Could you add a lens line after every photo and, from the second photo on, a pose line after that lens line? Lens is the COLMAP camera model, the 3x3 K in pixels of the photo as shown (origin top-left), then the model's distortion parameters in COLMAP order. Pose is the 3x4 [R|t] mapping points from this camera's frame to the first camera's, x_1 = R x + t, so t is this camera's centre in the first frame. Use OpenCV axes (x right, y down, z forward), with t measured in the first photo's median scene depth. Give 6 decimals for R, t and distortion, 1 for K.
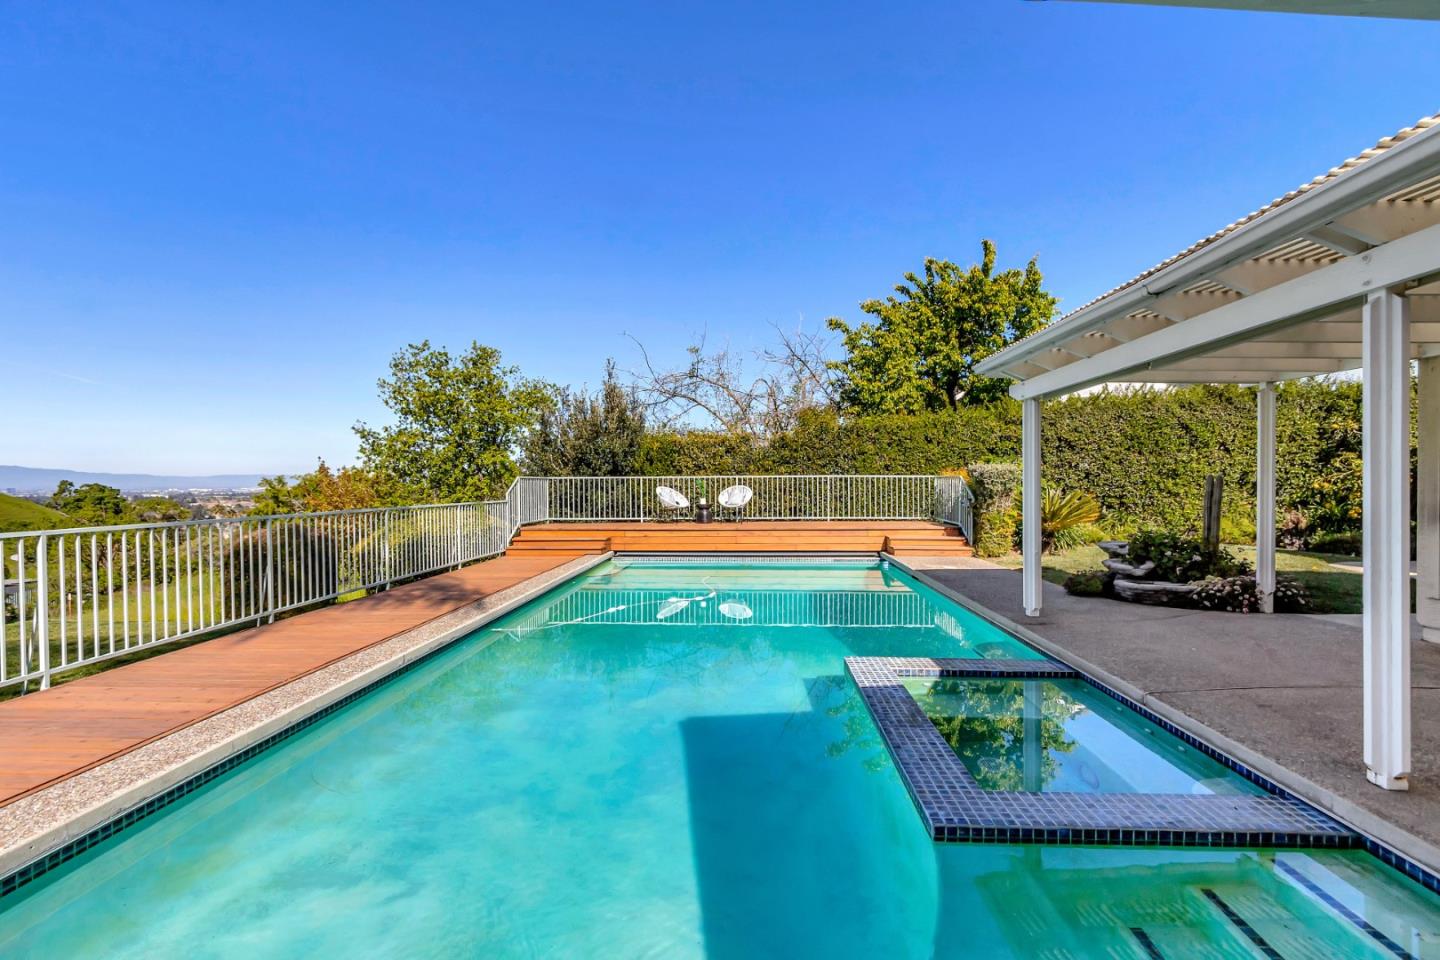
lens RADIAL K [[654.9, 0, 713.2], [0, 654.9, 483.8], [0, 0, 1]] dist [0.007310, -0.000452]
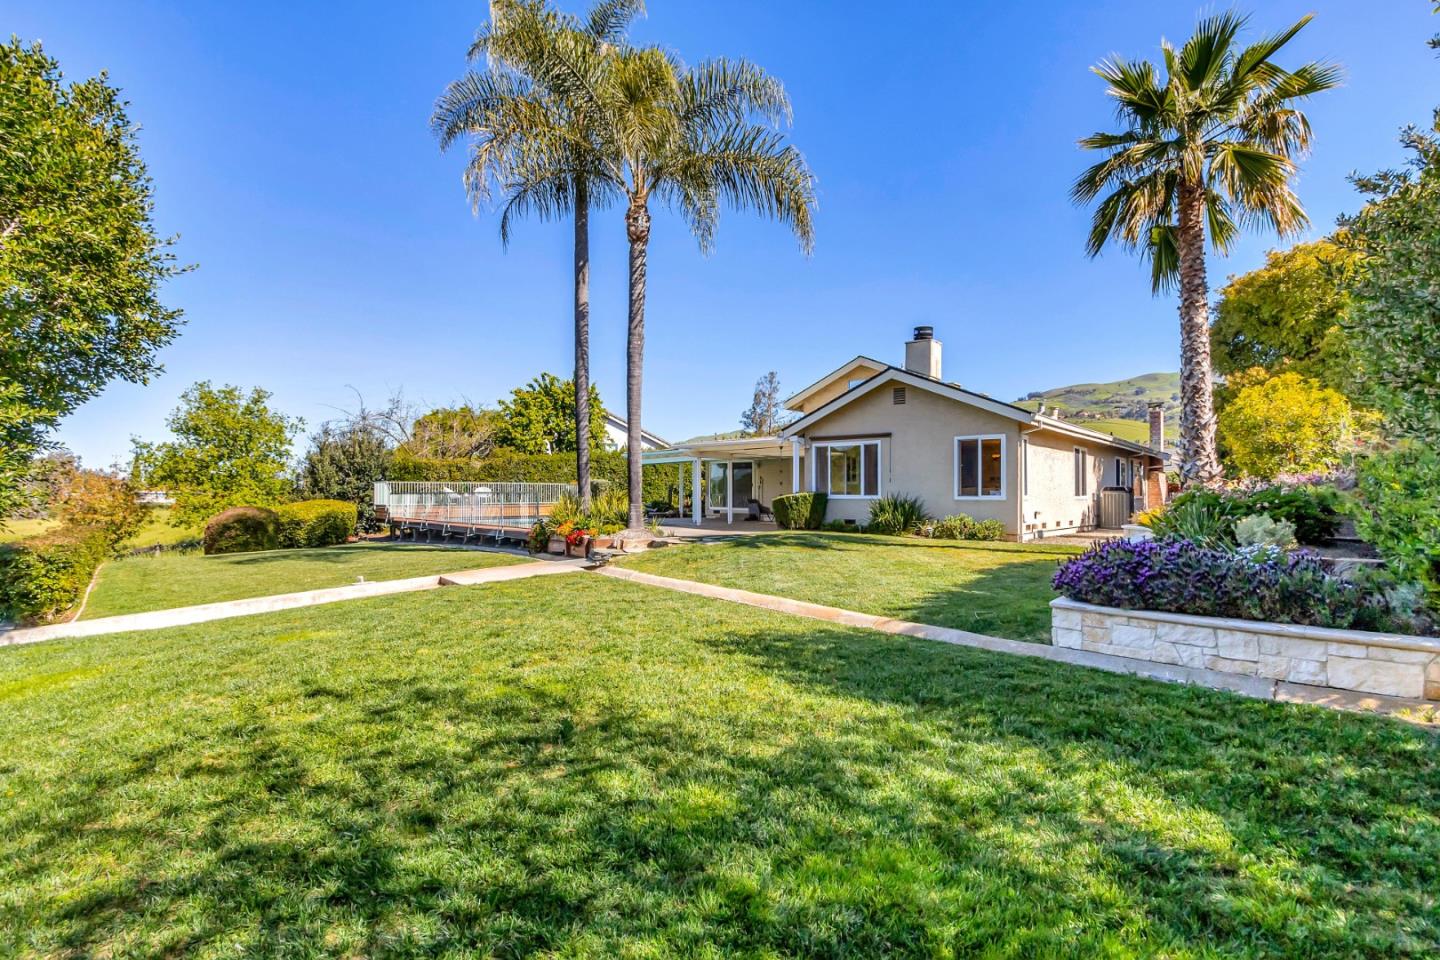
lens RADIAL K [[654.9, 0, 717.7], [0, 654.9, 482.1], [0, 0, 1]] dist [0.007310, -0.000452]
pose [[0.713363, 0.013982, 0.700656, -0.802523], [-0.000771, 0.999816, -0.019167, 0.022420], [-0.700795, 0.013133, 0.713242, -0.894311]]
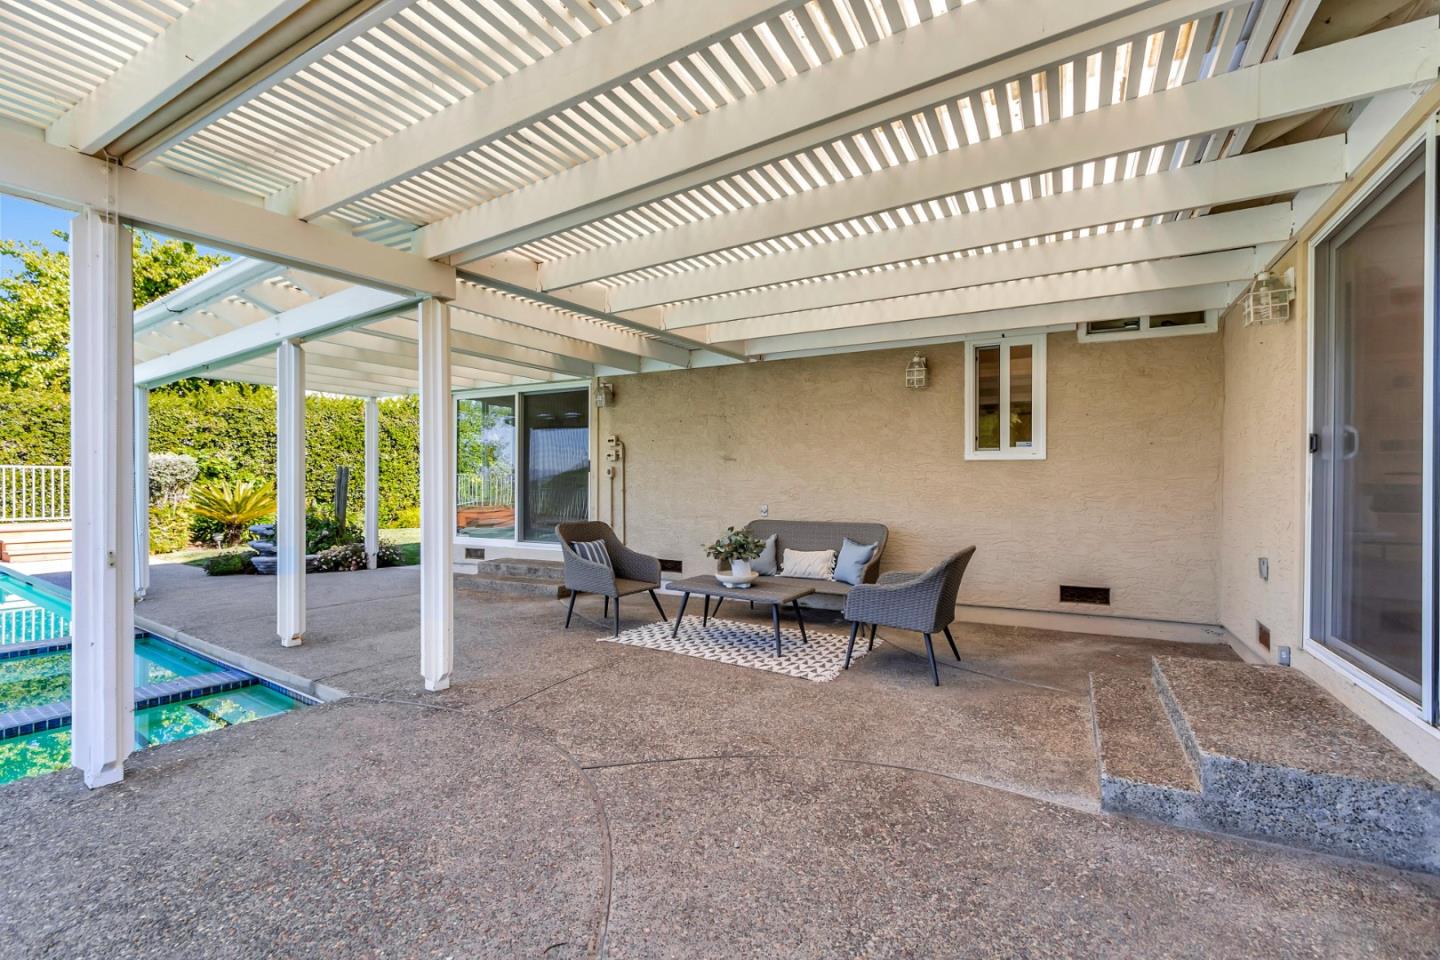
lens RADIAL K [[654.9, 0, 728.6], [0, 654.9, 476.5], [0, 0, 1]] dist [0.007310, -0.000452]
pose [[0.524003, 0.010210, 0.851656, 0.036898], [0.002257, 0.999908, -0.013376, 0.011996], [-0.851714, 0.008931, 0.523931, -0.138417]]
